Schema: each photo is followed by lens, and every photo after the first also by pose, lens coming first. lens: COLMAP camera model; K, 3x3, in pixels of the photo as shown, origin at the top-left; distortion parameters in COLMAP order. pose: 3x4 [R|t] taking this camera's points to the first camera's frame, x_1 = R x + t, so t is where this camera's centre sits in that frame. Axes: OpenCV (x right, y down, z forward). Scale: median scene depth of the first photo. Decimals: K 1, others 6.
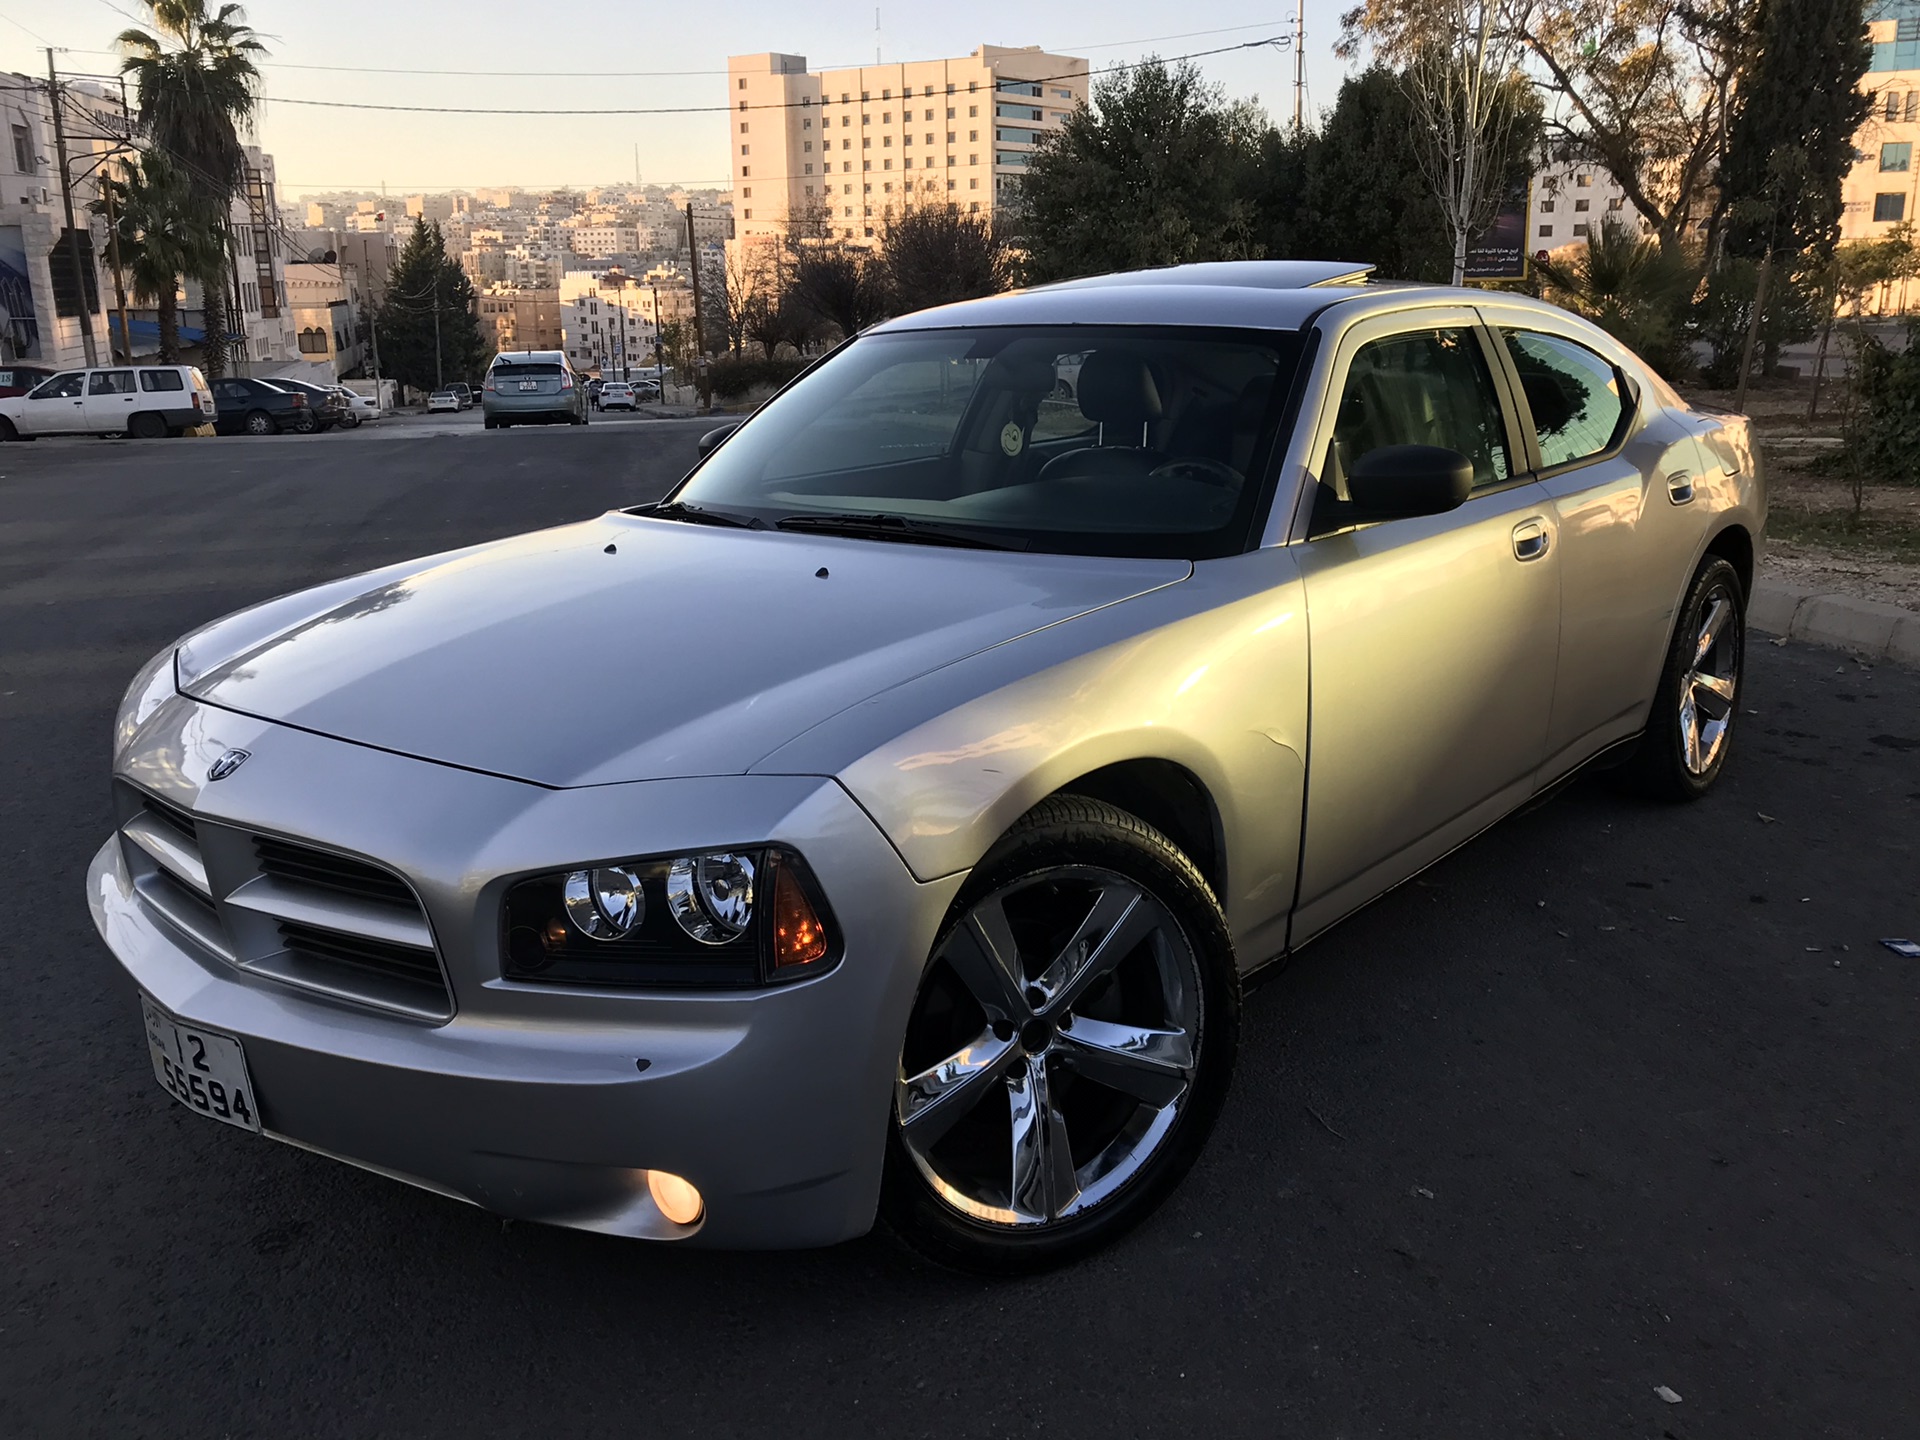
lens RADIAL K [[1703.1, 0, 956.8], [0, 1703.1, 717.7], [0, 0, 1]] dist [0.008032, 0.011689]
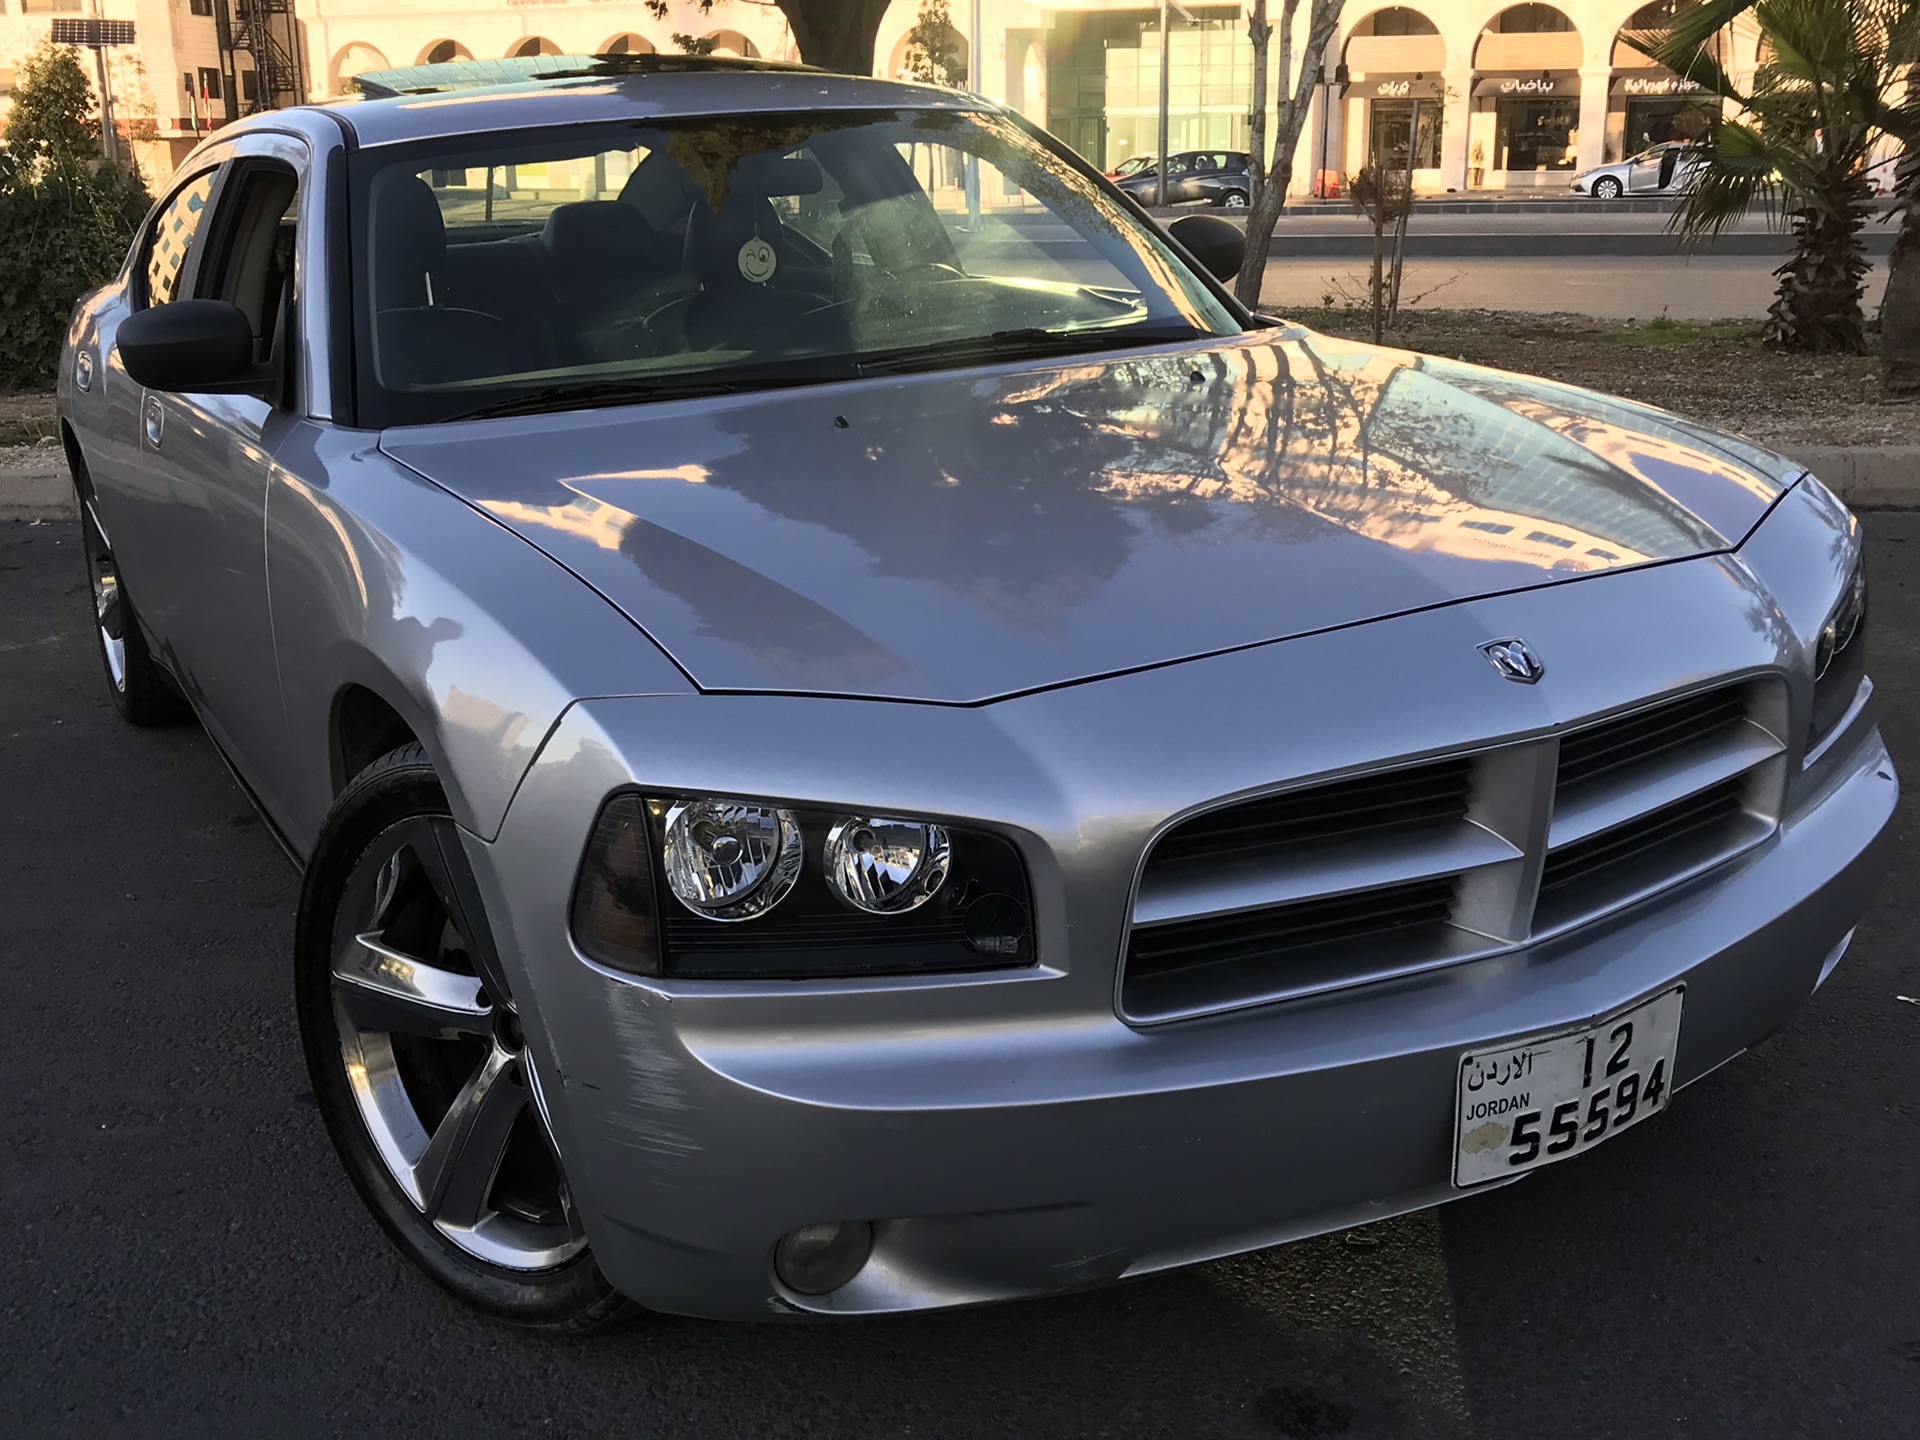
lens RADIAL K [[2052.9, 0, 960.0], [0, 2052.9, 720.0], [0, 0, 1]] dist [-0.017675, 0.020059]
pose [[0.327816, -0.246761, 0.911946, -0.154715], [0.248240, 0.953866, 0.168869, -0.017933], [-0.911545, 0.171023, 0.373948, 0.109285]]
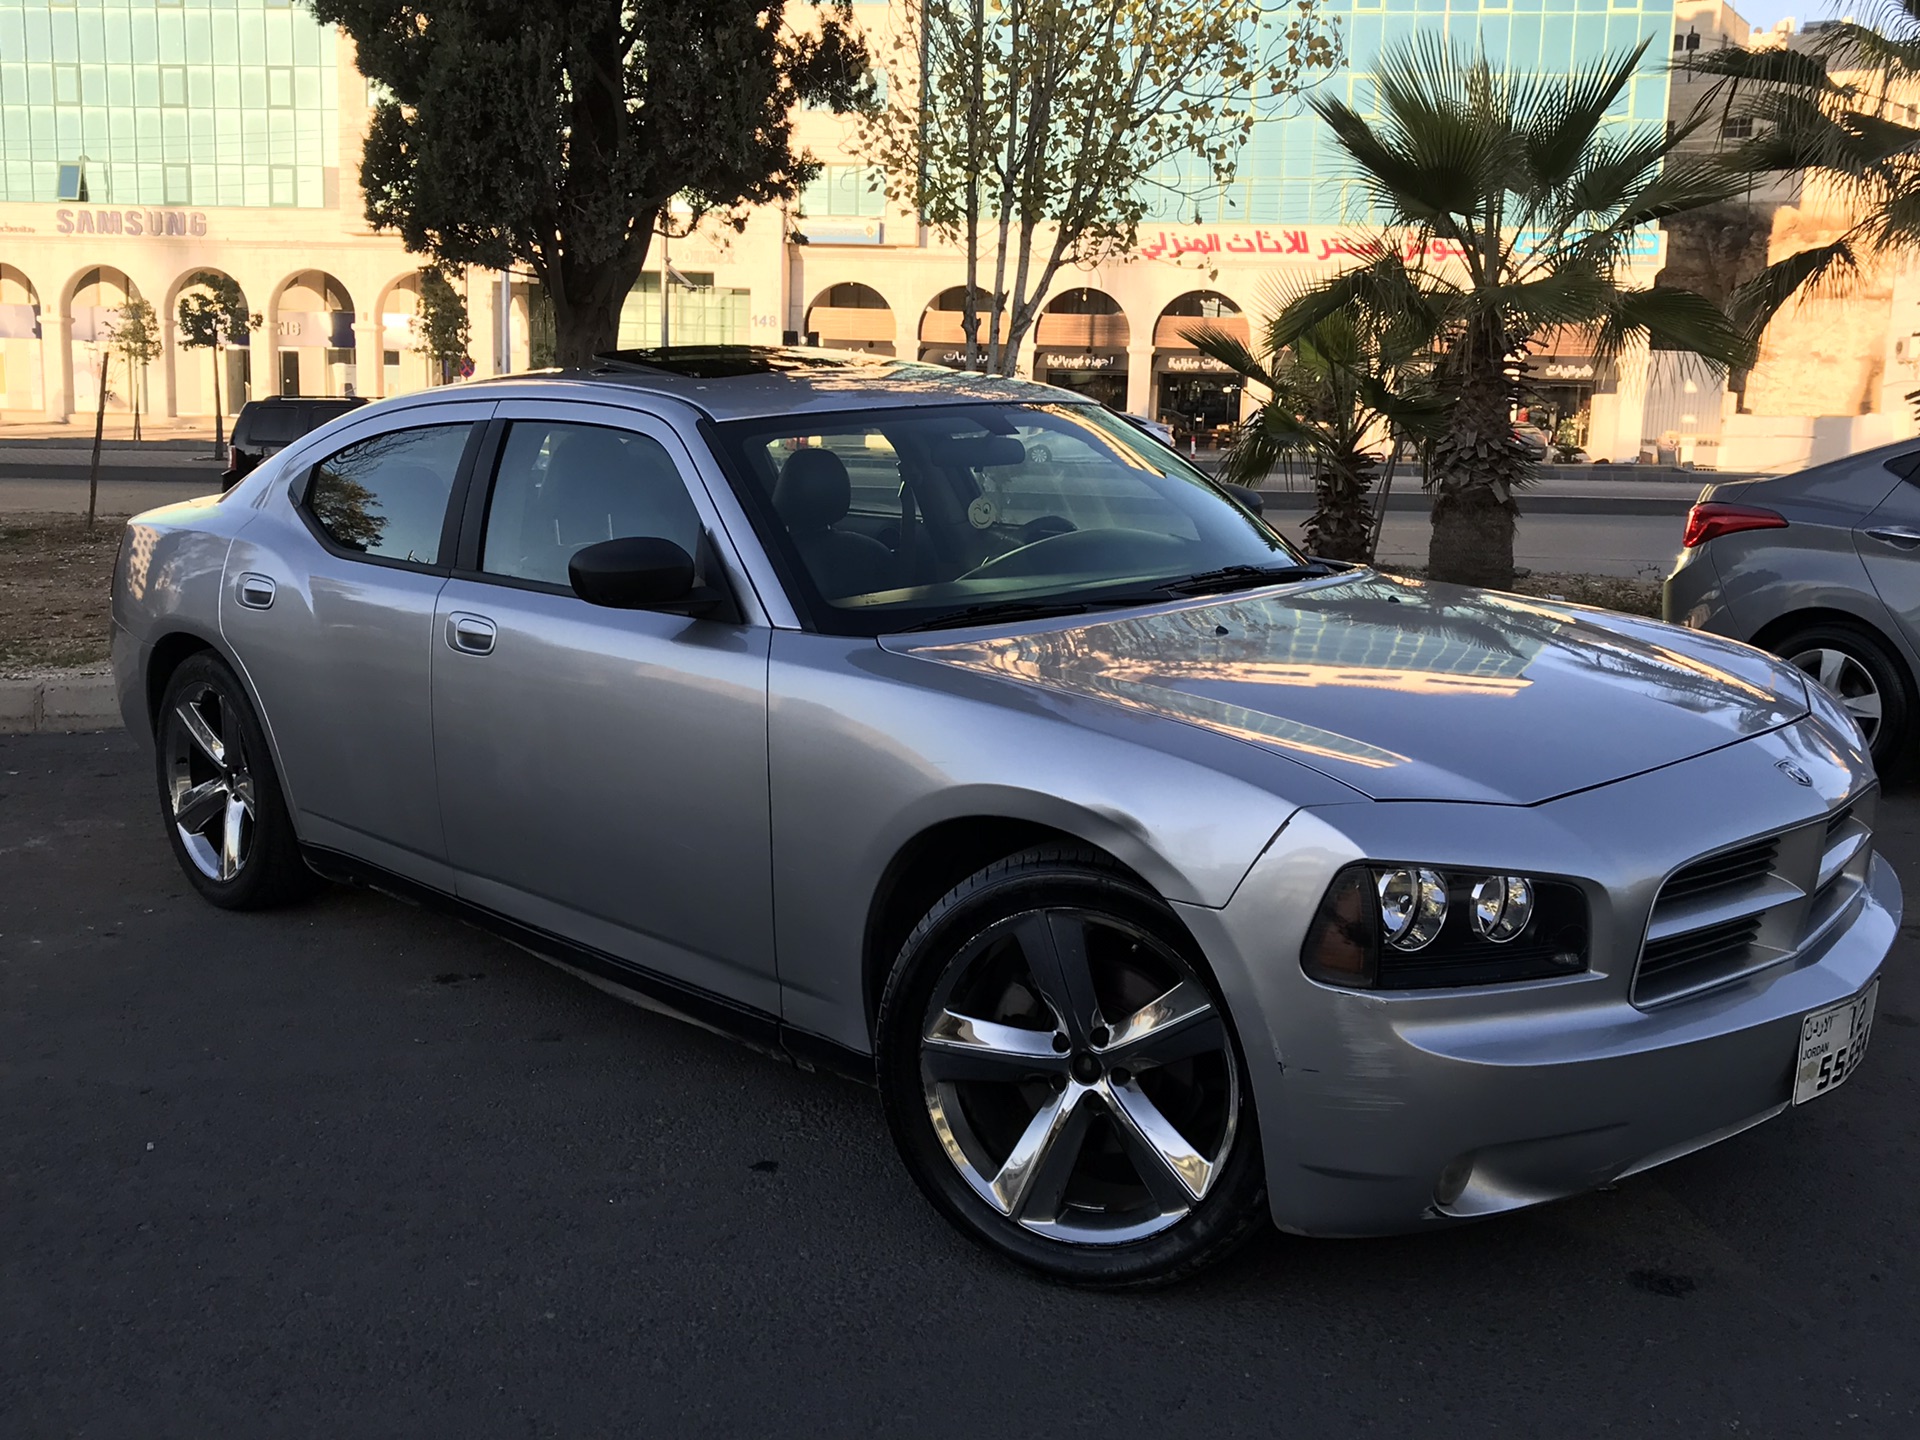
lens RADIAL K [[1938.6, 0, 950.6], [0, 1938.6, 714.8], [0, 0, 1]] dist [0.044255, -0.171144]
pose [[0.047877, -0.146956, 0.987984, -0.209219], [0.226144, 0.965029, 0.132583, -0.037484], [-0.972917, 0.217079, 0.079436, 0.174540]]
